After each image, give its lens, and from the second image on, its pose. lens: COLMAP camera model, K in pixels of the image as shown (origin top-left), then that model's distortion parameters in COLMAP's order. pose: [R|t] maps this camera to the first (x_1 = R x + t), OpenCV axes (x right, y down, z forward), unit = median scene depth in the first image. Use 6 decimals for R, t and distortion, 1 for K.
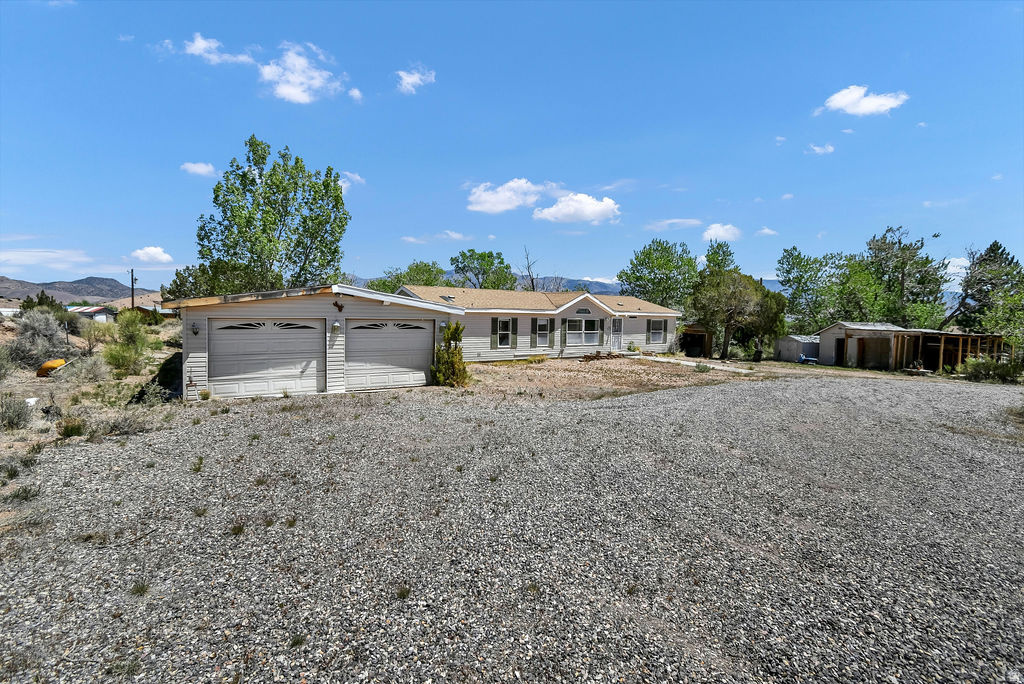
lens RADIAL K [[455.8, 0, 512.0], [0, 455.8, 342.0], [0, 0, 1]] dist [0.002029, 0.000278]
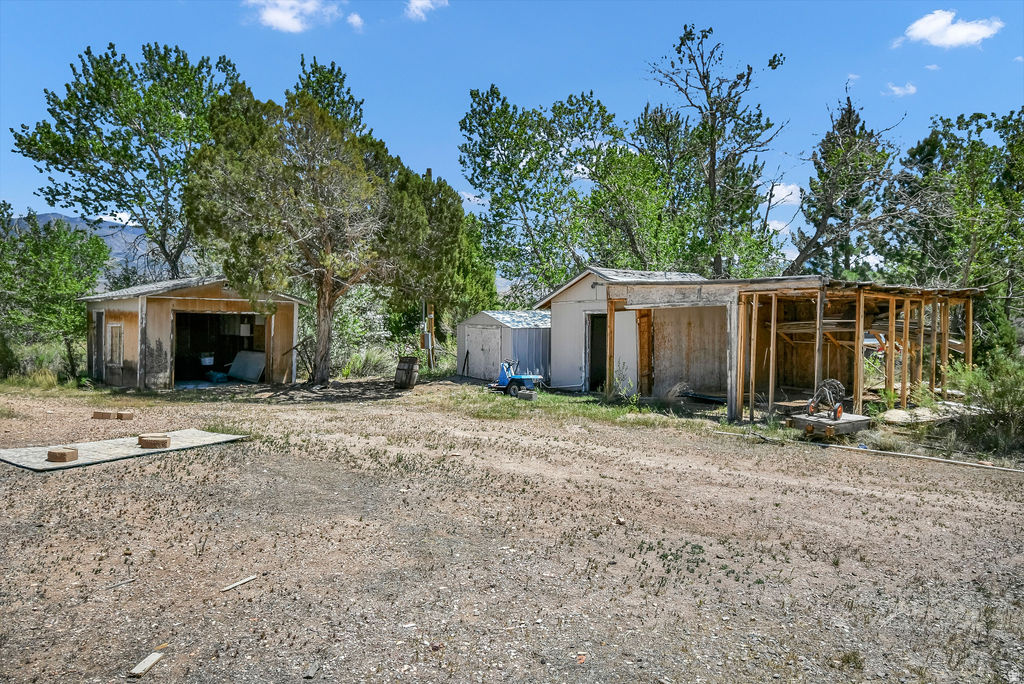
lens RADIAL K [[682.2, 0, 512.0], [0, 682.2, 342.0], [0, 0, 1]] dist [0.050077, 0.000335]
pose [[0.879909, -0.045870, 0.472923, 0.511271], [0.041649, 0.998944, 0.019397, 0.001114], [-0.473314, 0.002629, 0.880890, 0.702674]]
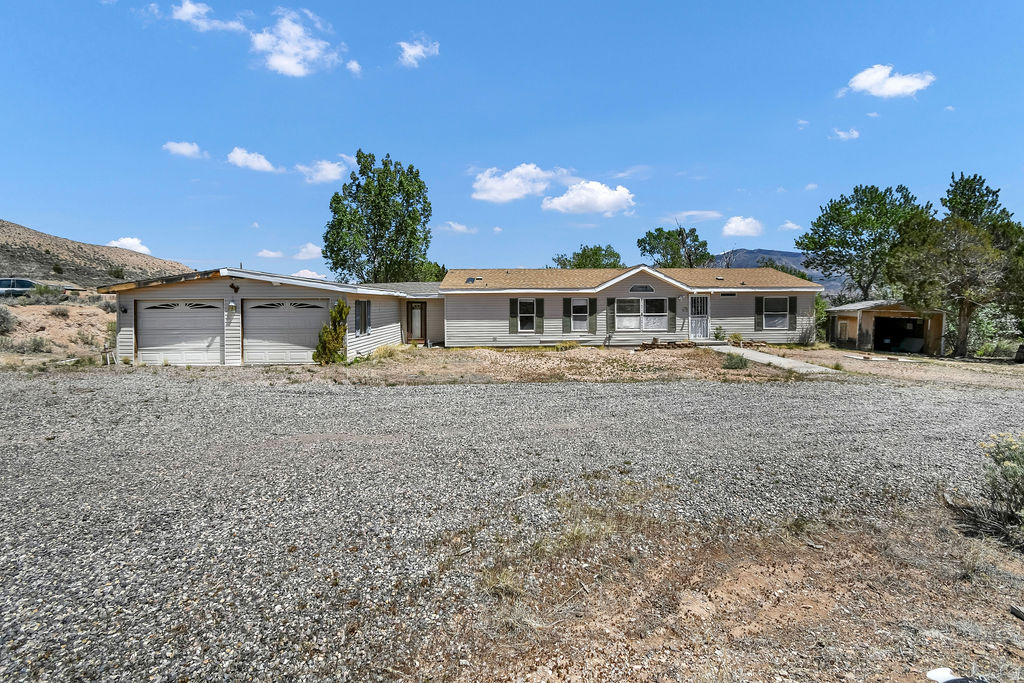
lens RADIAL K [[473.6, 0, 517.2], [0, 473.6, 309.8], [0, 0, 1]] dist [0.001820, -0.000361]
pose [[0.863117, -0.016049, -0.504748, 0.390053], [-0.009049, 0.998843, -0.047232, 0.011533], [0.504922, 0.045334, 0.861974, 0.172088]]
